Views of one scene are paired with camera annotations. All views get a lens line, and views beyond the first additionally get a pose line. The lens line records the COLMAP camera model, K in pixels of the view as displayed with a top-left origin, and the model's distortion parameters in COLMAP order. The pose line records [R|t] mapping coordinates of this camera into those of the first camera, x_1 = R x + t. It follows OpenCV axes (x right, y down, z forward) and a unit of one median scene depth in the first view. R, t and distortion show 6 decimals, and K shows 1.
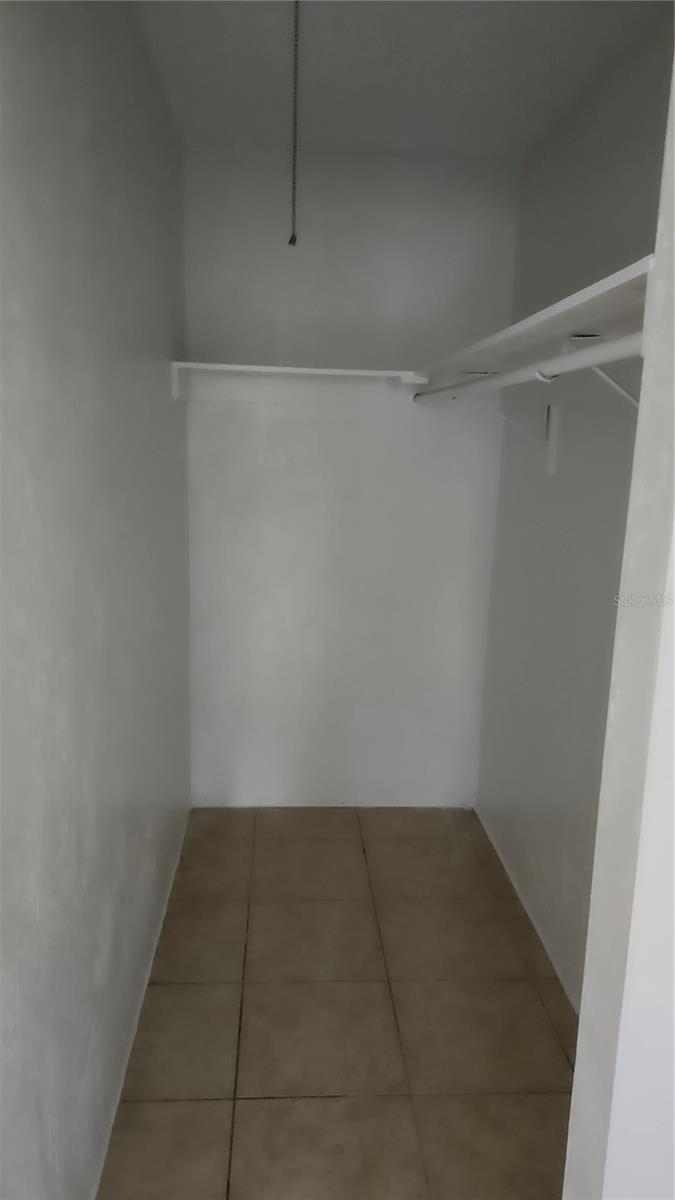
lens RADIAL K [[799.4, 0, 337.5], [0, 799.4, 600.0], [0, 0, 1]] dist [0.090674, -0.110924]
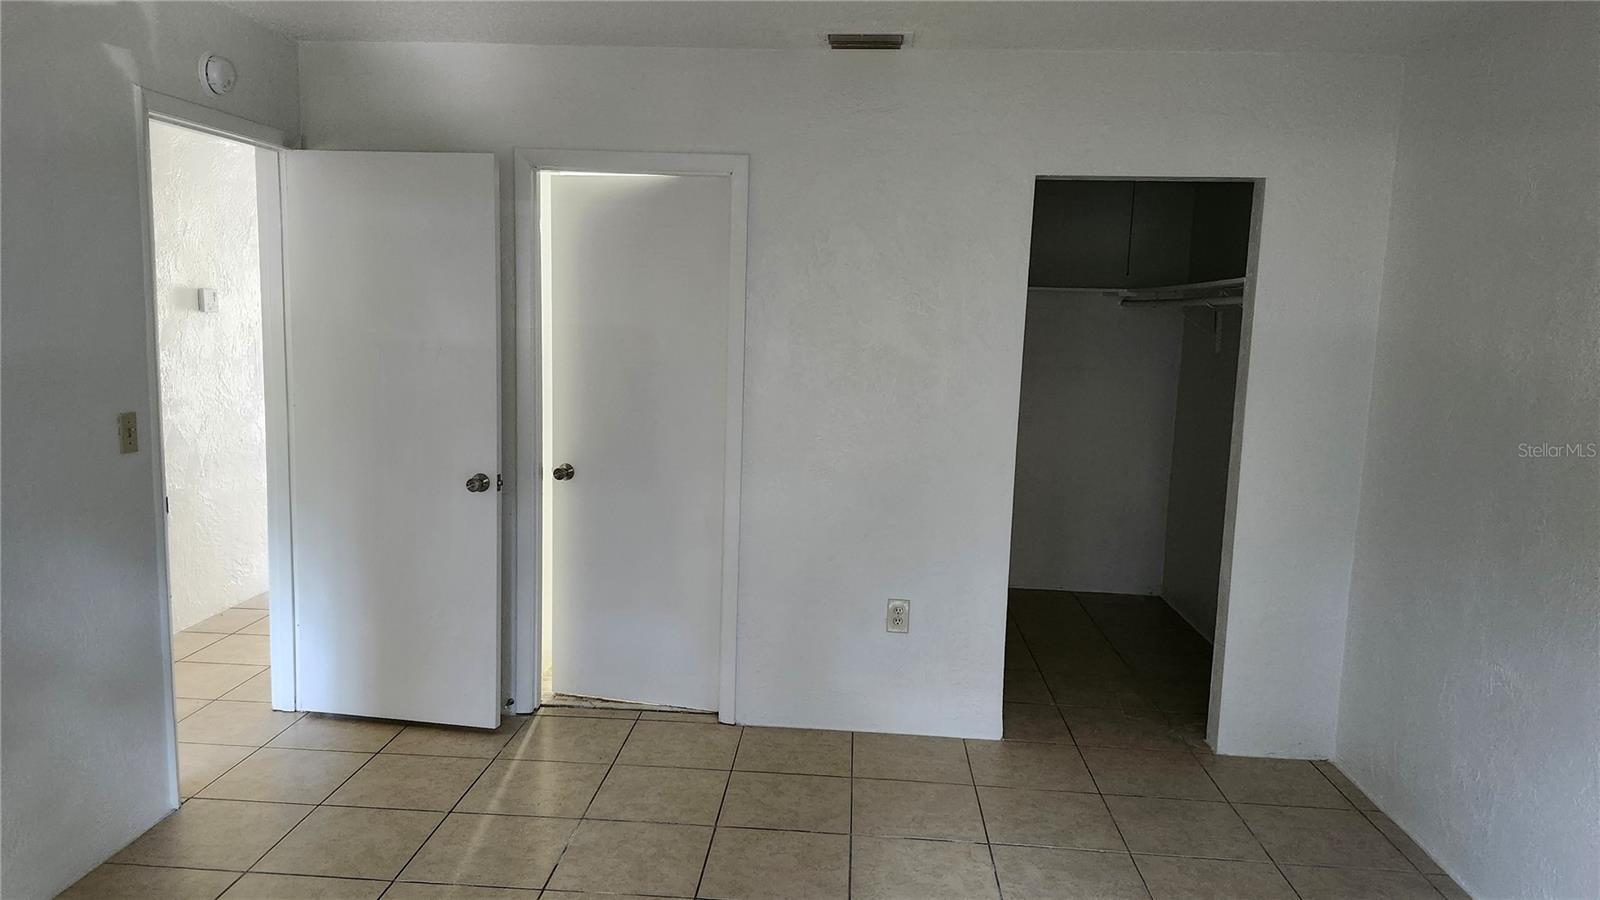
lens RADIAL K [[1065.9, 0, 800.0], [0, 1065.9, 450.0], [0, 0, 1]] dist [0.090674, -0.110924]
pose [[0.993106, 0.012631, -0.116538, -0.286420], [-0.021843, 0.996706, -0.078104, 0.211369], [0.115167, 0.080111, 0.990110, -1.131727]]
